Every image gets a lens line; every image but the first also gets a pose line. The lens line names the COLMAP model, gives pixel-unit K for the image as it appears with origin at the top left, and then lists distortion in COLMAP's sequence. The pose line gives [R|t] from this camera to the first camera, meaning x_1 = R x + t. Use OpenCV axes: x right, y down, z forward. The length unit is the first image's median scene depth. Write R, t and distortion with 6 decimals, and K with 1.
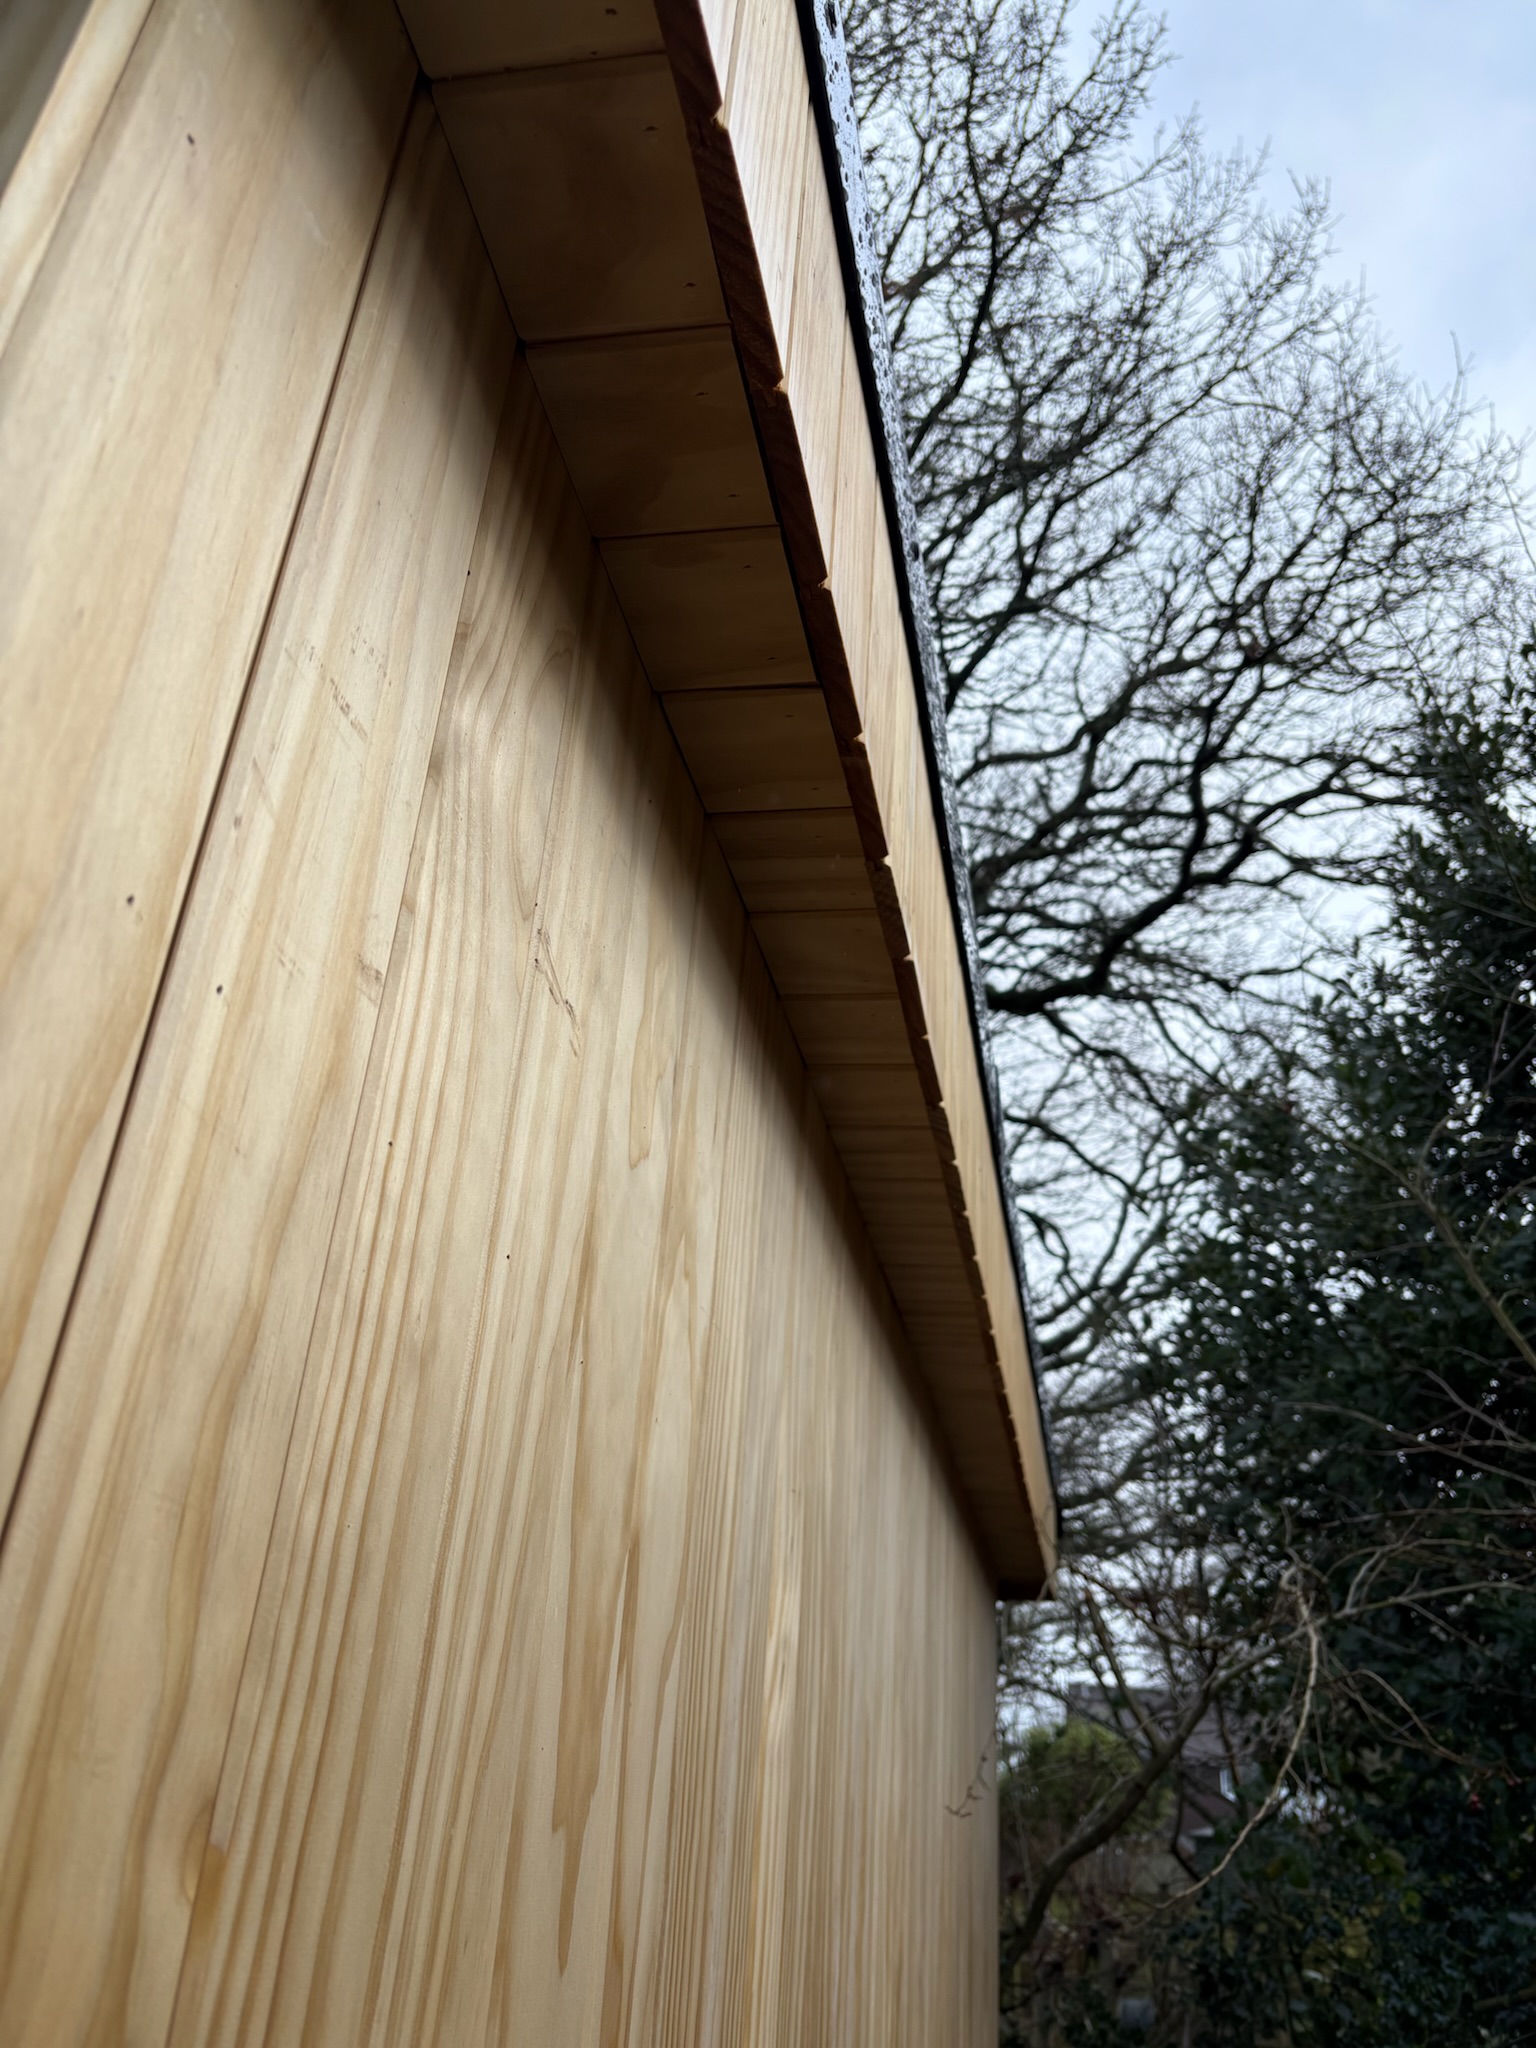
lens RADIAL K [[1558.6, 0, 752.9], [0, 1558.6, 1017.2], [0, 0, 1]] dist [0.021961, 0.001978]
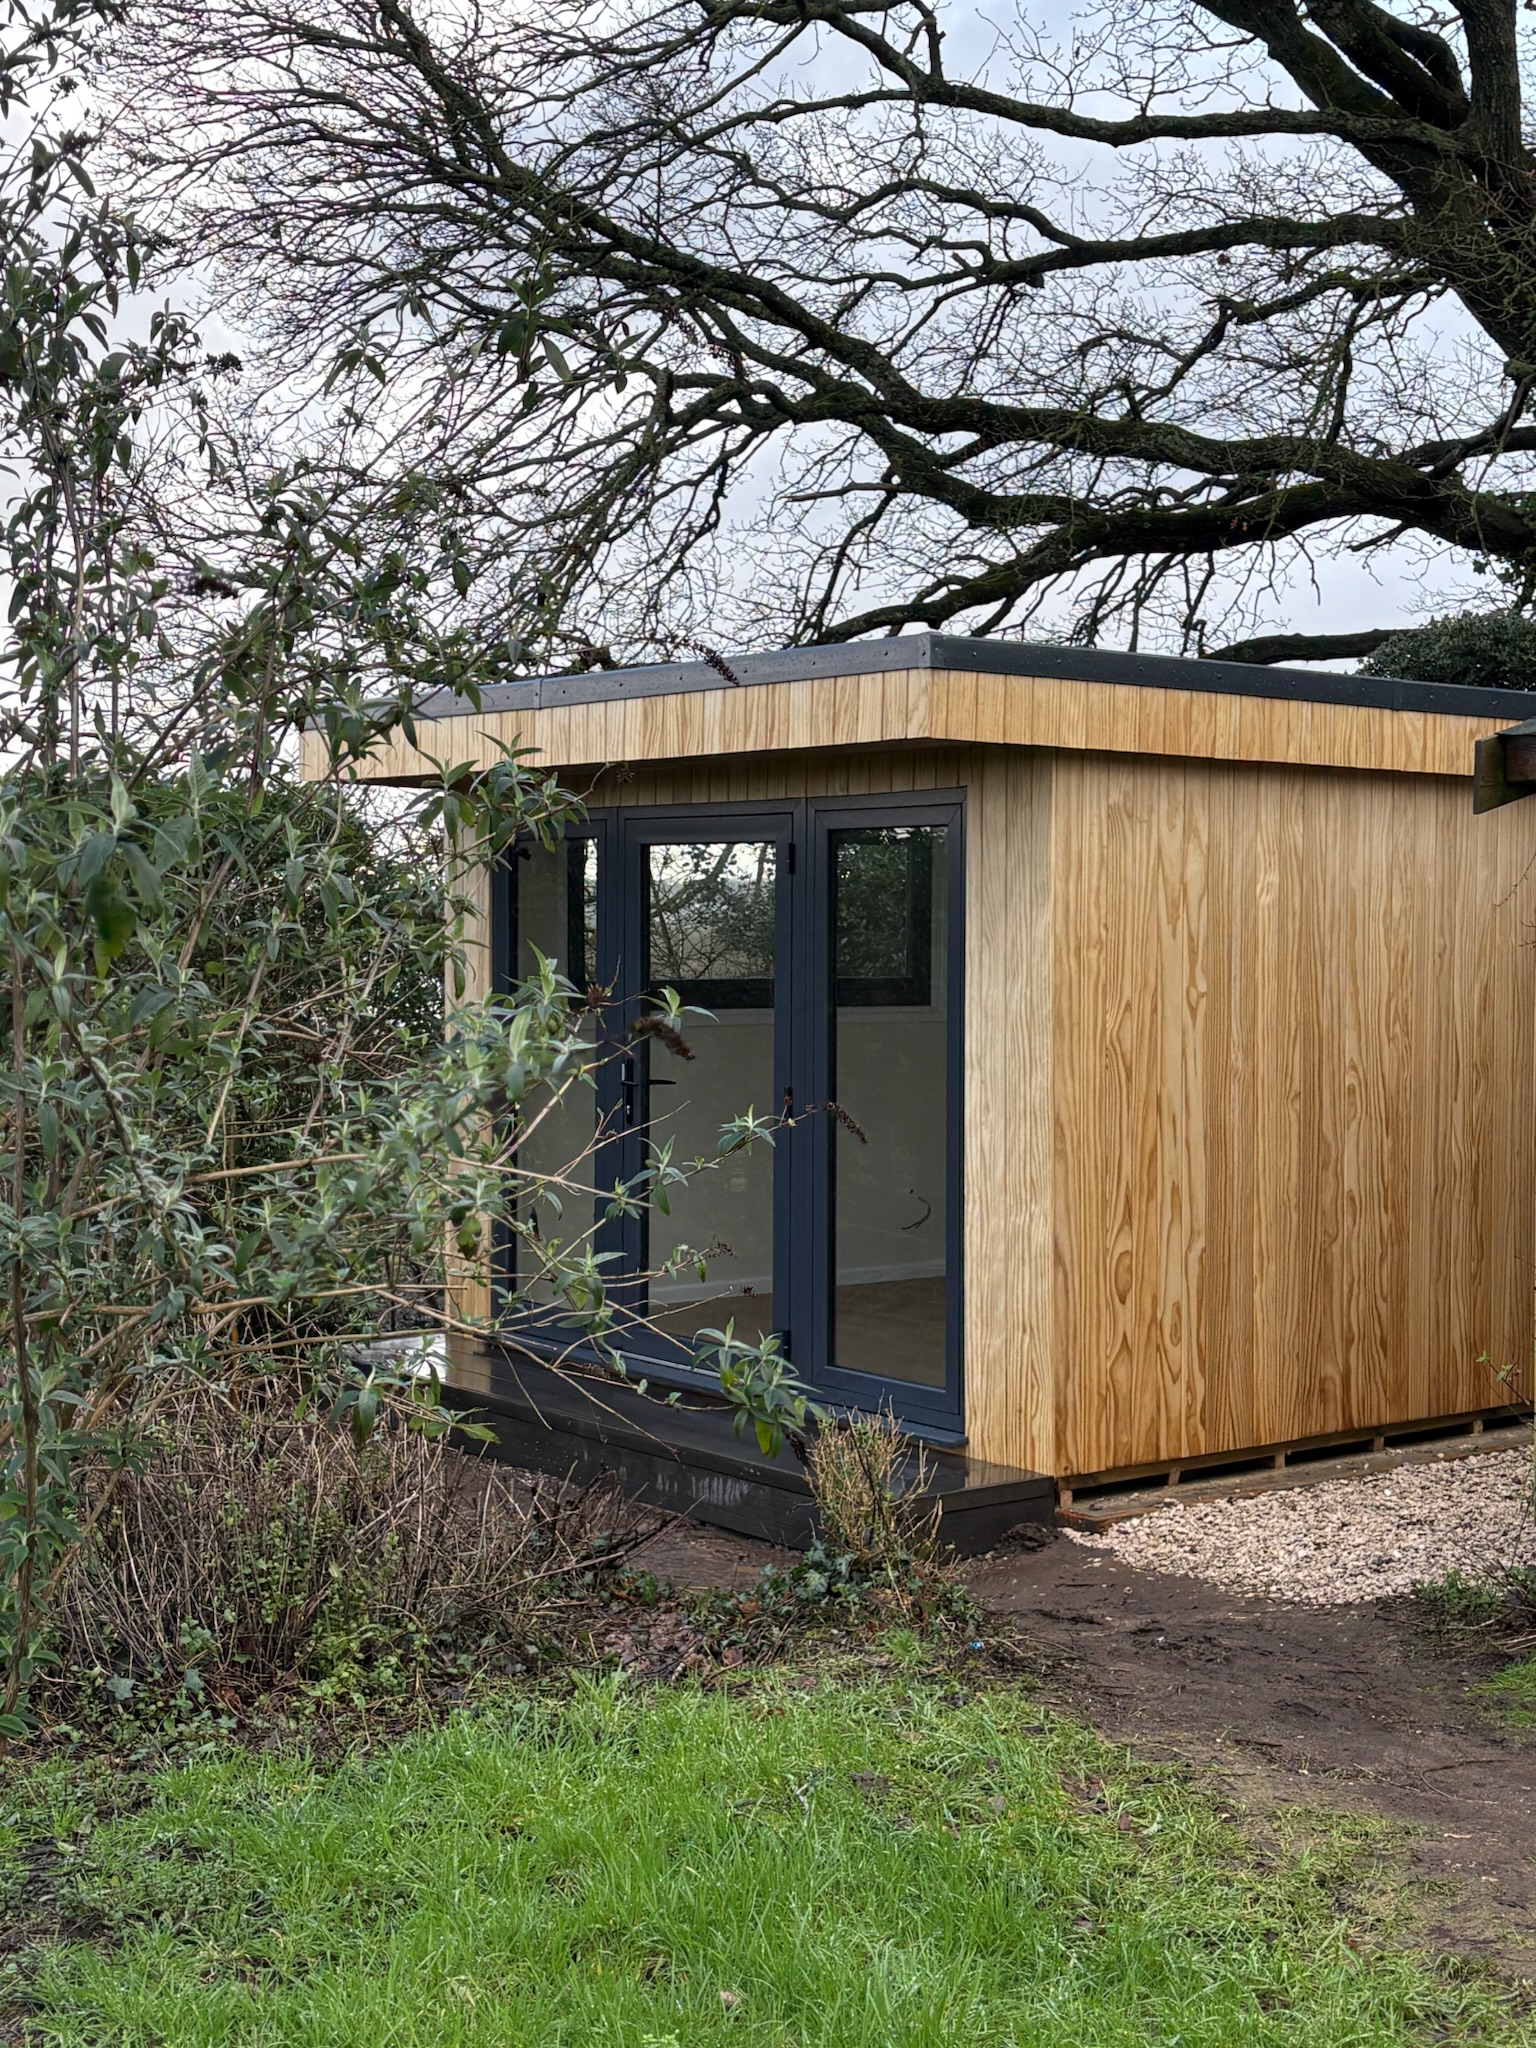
lens RADIAL K [[2726.9, 0, 758.9], [0, 2726.9, 1020.3], [0, 0, 1]] dist [0.220604, -0.778345]
pose [[0.756487, -0.041190, -0.652710, 5.062368], [0.355573, 0.863528, 0.357613, -3.273318], [0.548904, -0.502615, 0.667894, -6.645296]]
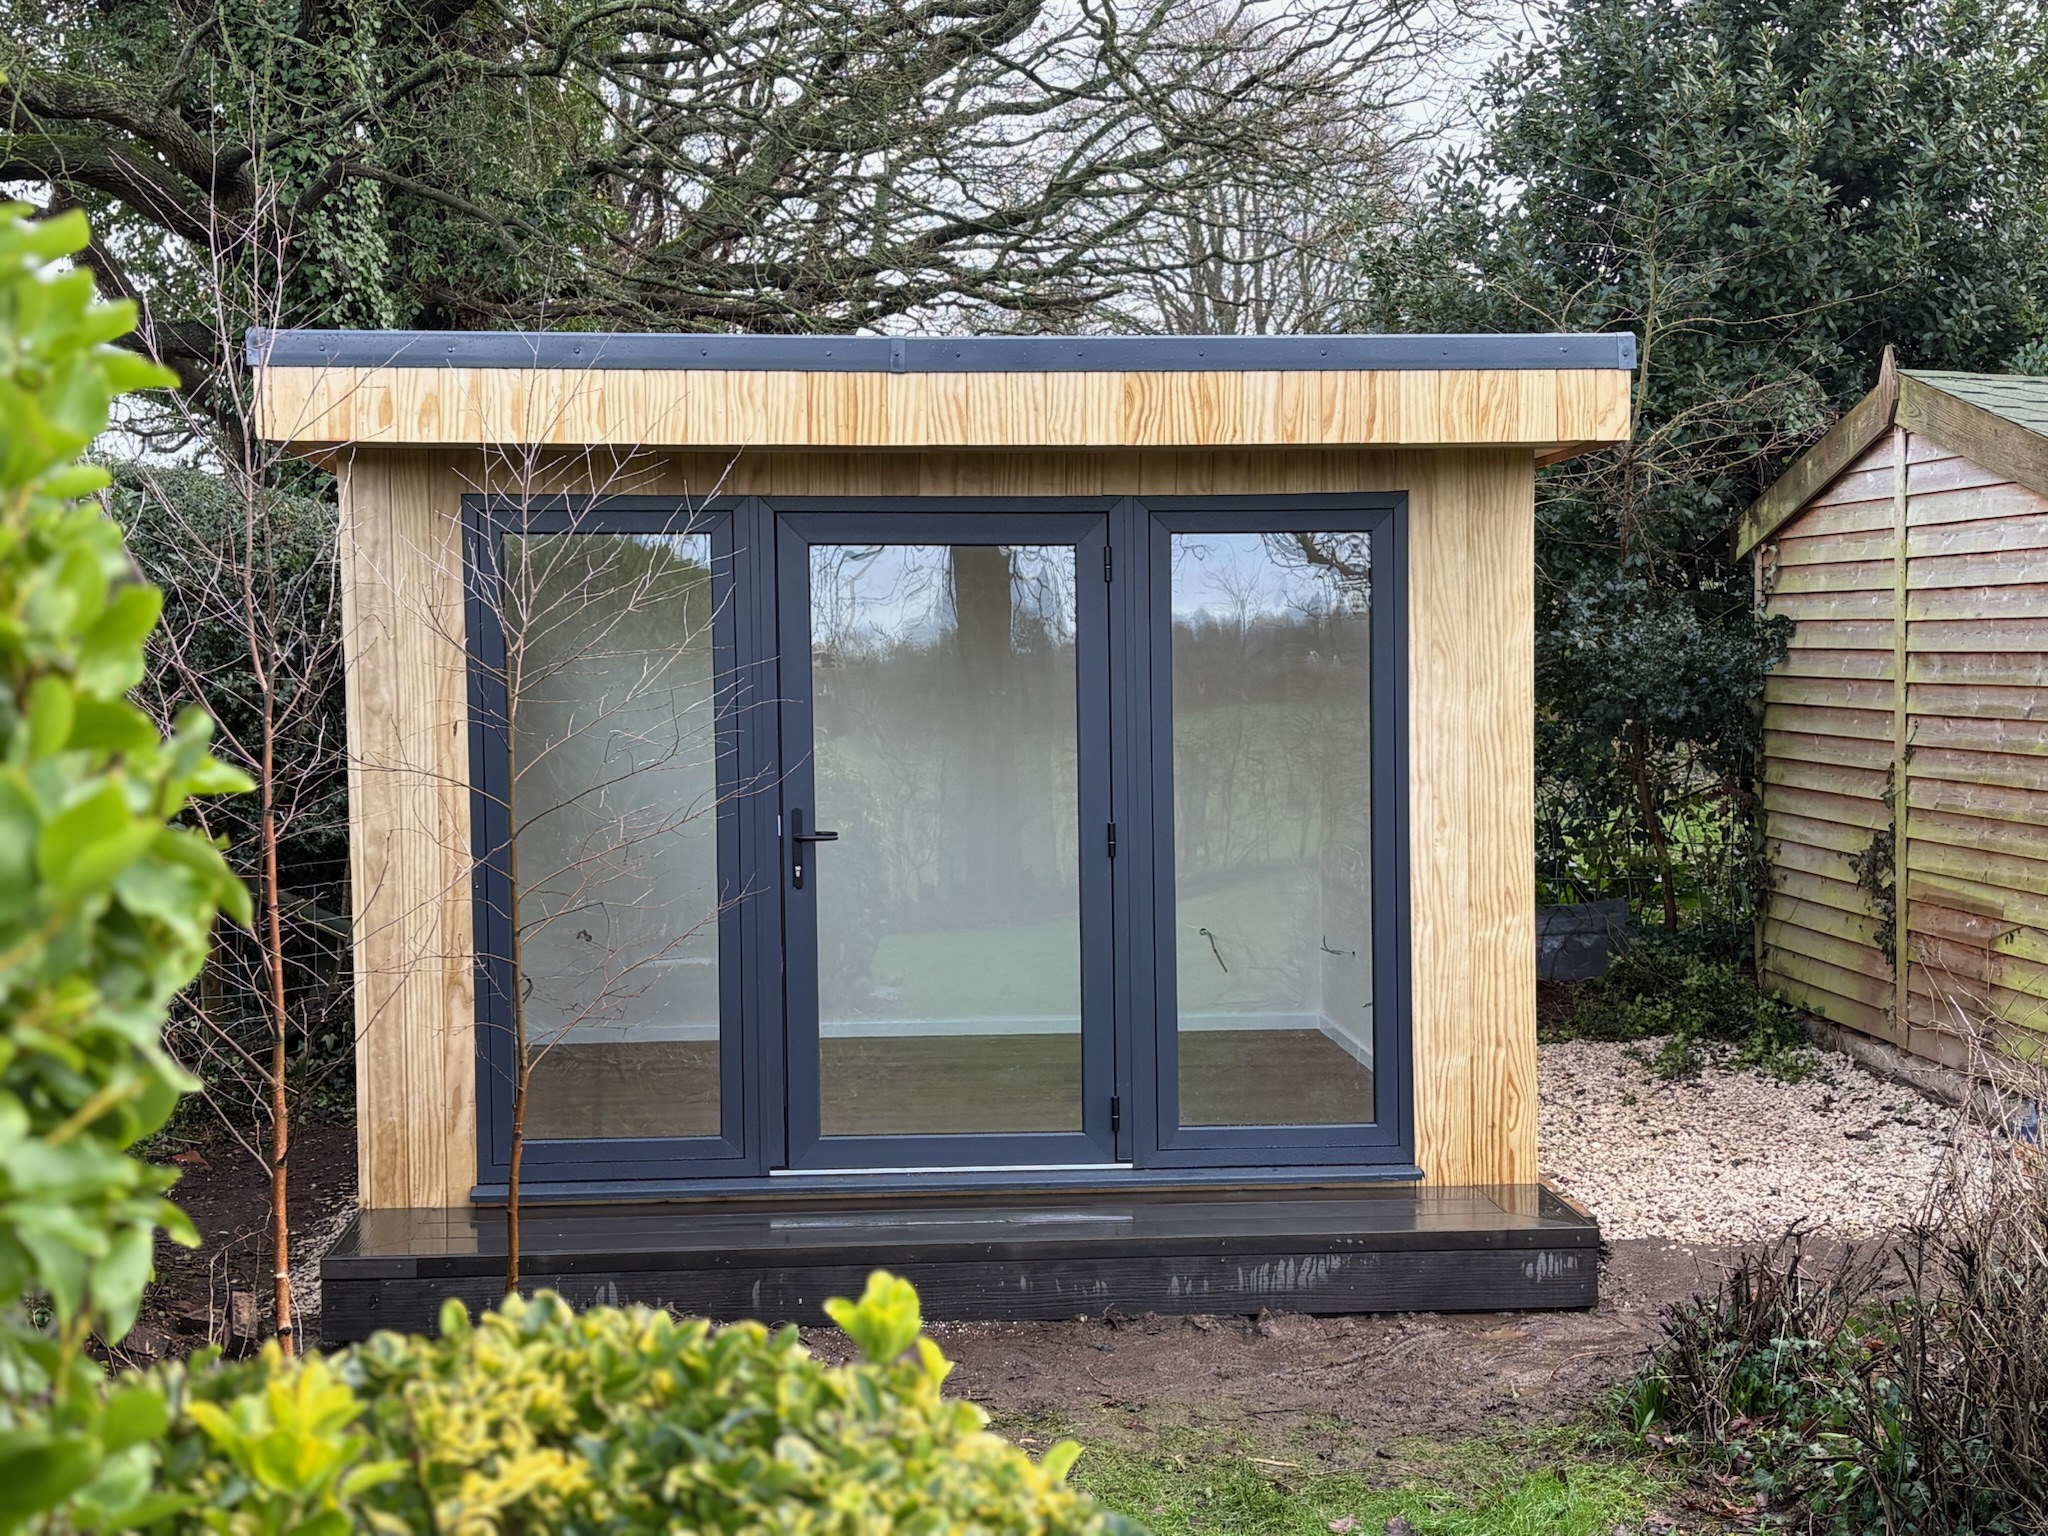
lens RADIAL K [[2726.1, 0, 1024.9], [0, 2726.1, 775.6], [0, 0, 1]] dist [0.217658, -0.767456]
pose [[0.961018, -0.089380, 0.261641, -4.309119], [-0.063696, 0.849281, 0.524084, -4.221976], [-0.269050, -0.520320, 0.810481, -7.044662]]
